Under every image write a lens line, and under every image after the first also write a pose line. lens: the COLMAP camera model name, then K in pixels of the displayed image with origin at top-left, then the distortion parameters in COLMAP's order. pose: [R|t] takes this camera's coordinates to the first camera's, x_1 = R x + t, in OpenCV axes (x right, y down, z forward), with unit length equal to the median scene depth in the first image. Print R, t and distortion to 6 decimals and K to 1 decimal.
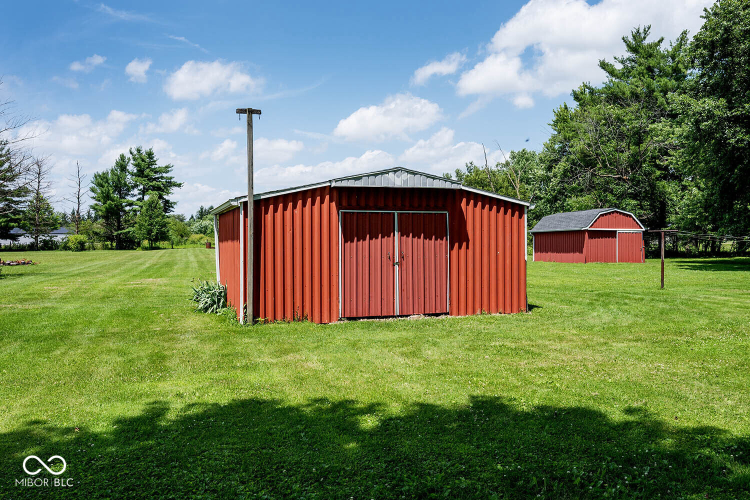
lens RADIAL K [[644.1, 0, 374.5], [0, 644.1, 249.5], [0, 0, 1]] dist [-0.012098, 0.017354]
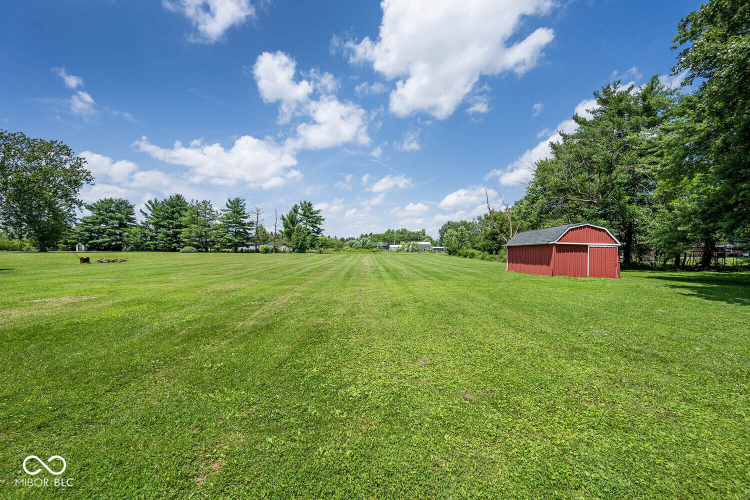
lens RADIAL K [[295.2, 0, 375.9], [0, 295.2, 248.8], [0, 0, 1]] dist [0.002866, 0.000114]
pose [[0.968180, 0.018349, -0.249582, 0.131722], [-0.023270, 0.999588, -0.016779, -0.006107], [0.249172, 0.022053, 0.968208, 0.362400]]
